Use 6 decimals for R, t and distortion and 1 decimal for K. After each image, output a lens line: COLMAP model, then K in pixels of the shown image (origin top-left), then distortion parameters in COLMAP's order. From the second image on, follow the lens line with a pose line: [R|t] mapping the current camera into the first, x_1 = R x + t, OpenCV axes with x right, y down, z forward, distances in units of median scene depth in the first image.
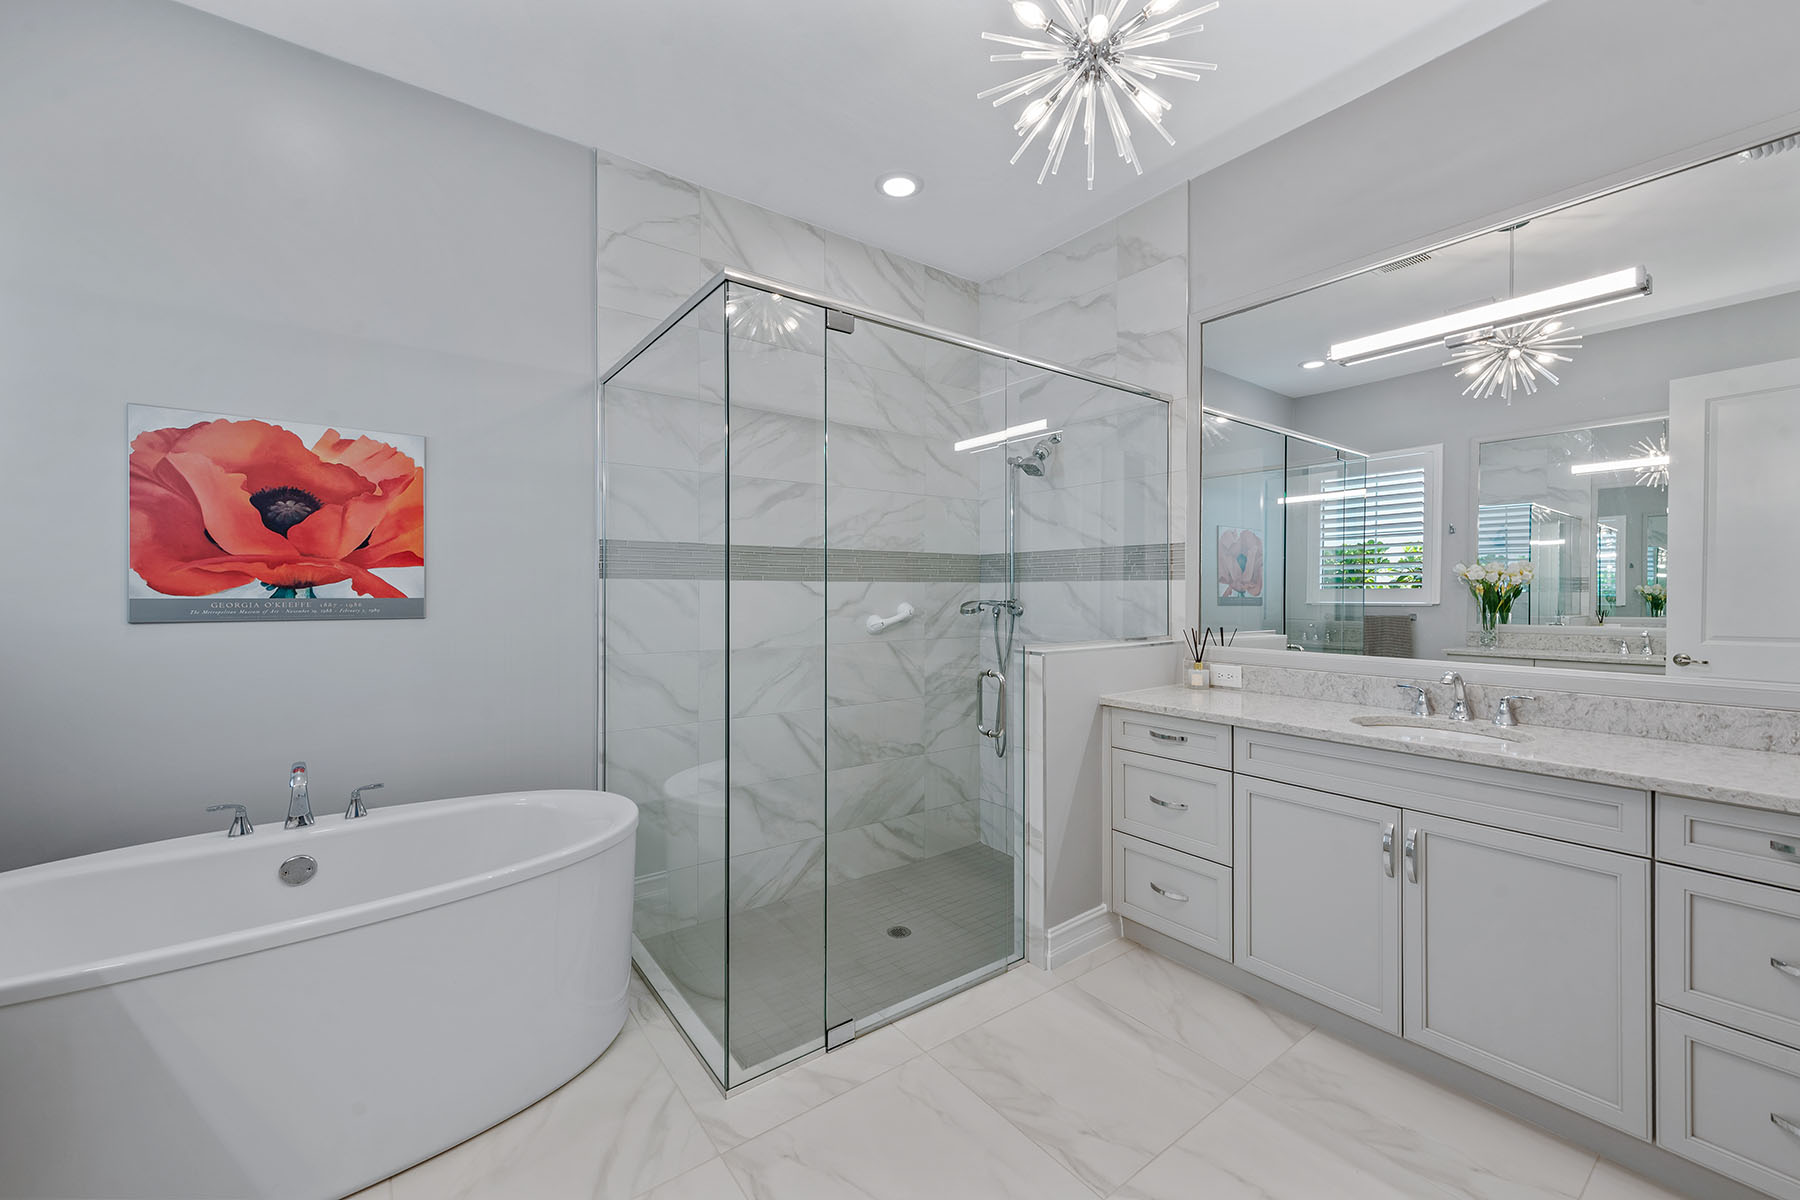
lens RADIAL K [[710.4, 0, 901.8], [0, 710.4, 588.5], [0, 0, 1]] dist [0.001374, -0.000363]
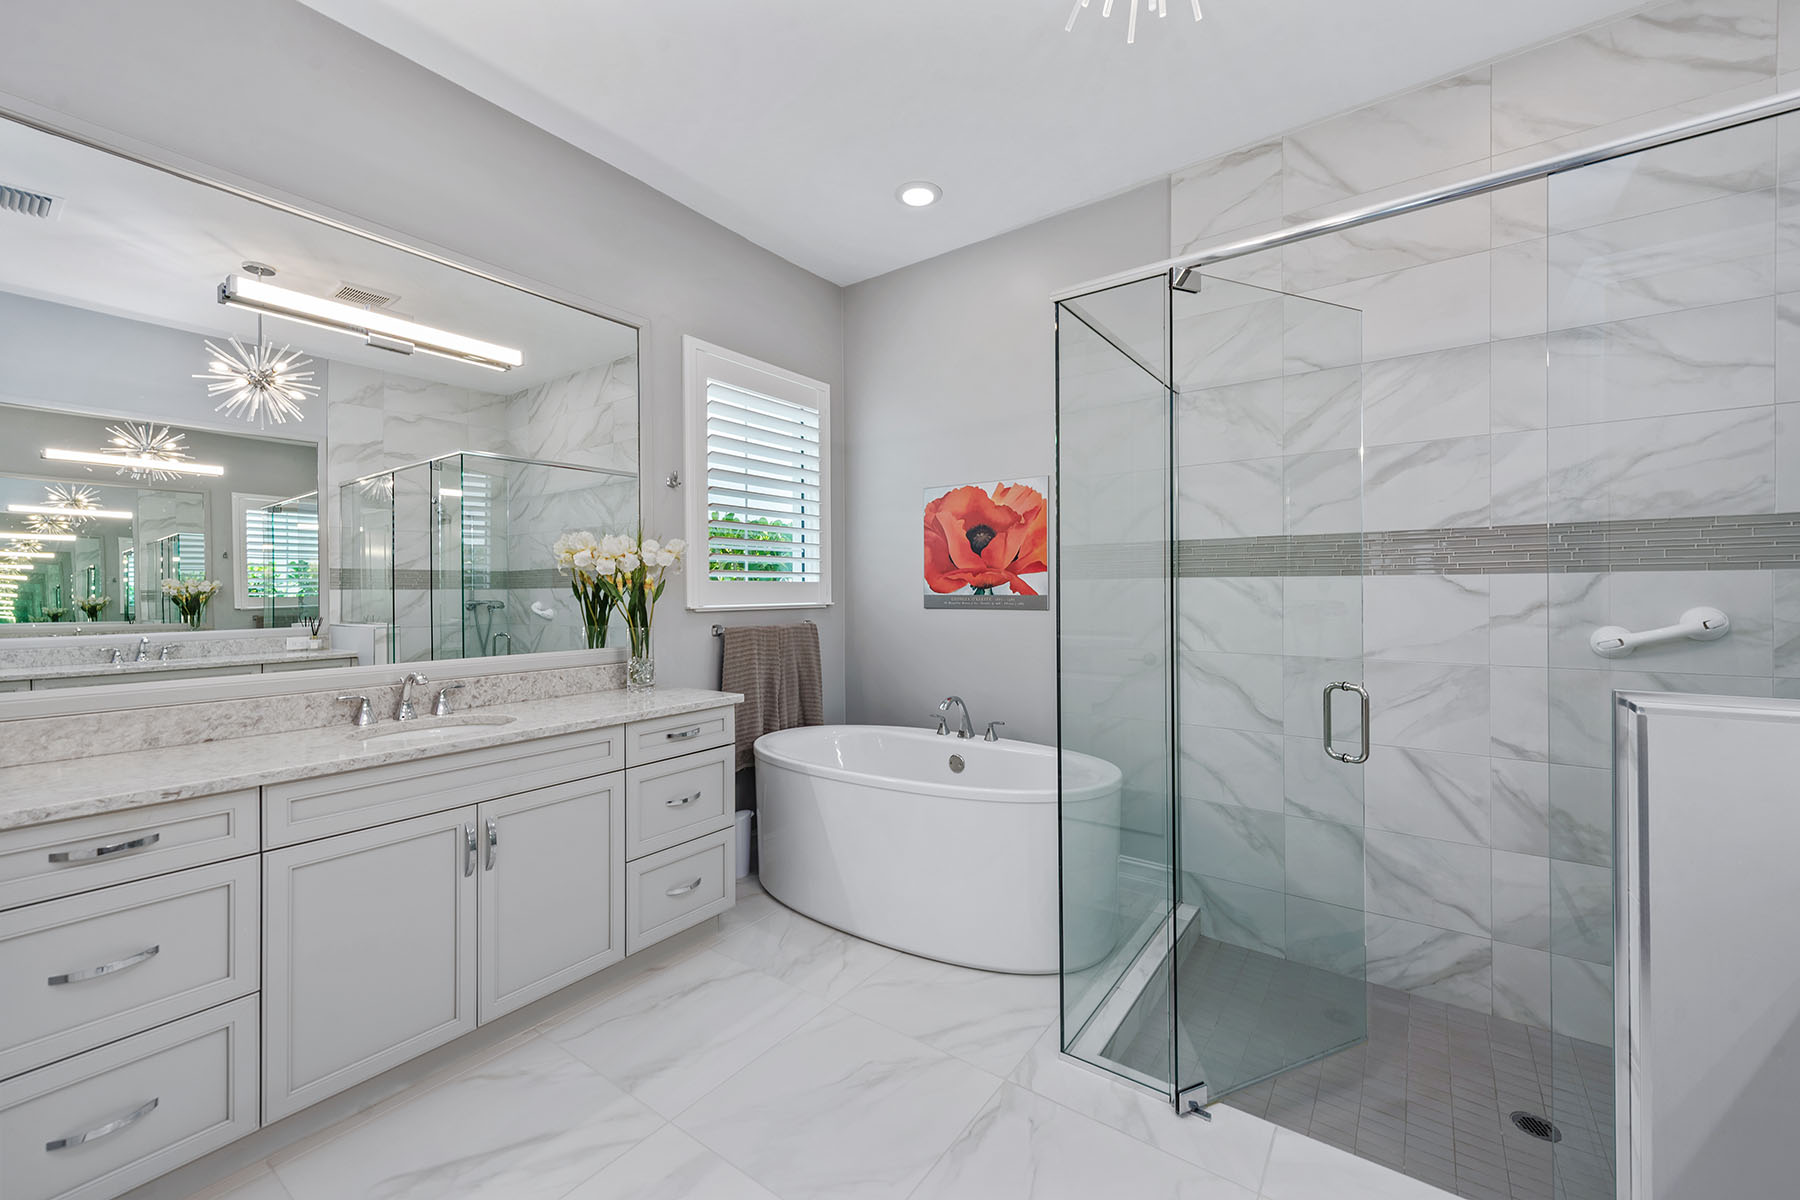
lens RADIAL K [[710.4, 0, 901.8], [0, 710.4, 588.5], [0, 0, 1]] dist [0.001374, -0.000363]
pose [[0.284582, -0.005446, -0.958636, 0.583172], [0.008377, 0.999960, -0.003194, 0.002773], [0.958615, -0.007122, 0.284616, 0.374807]]
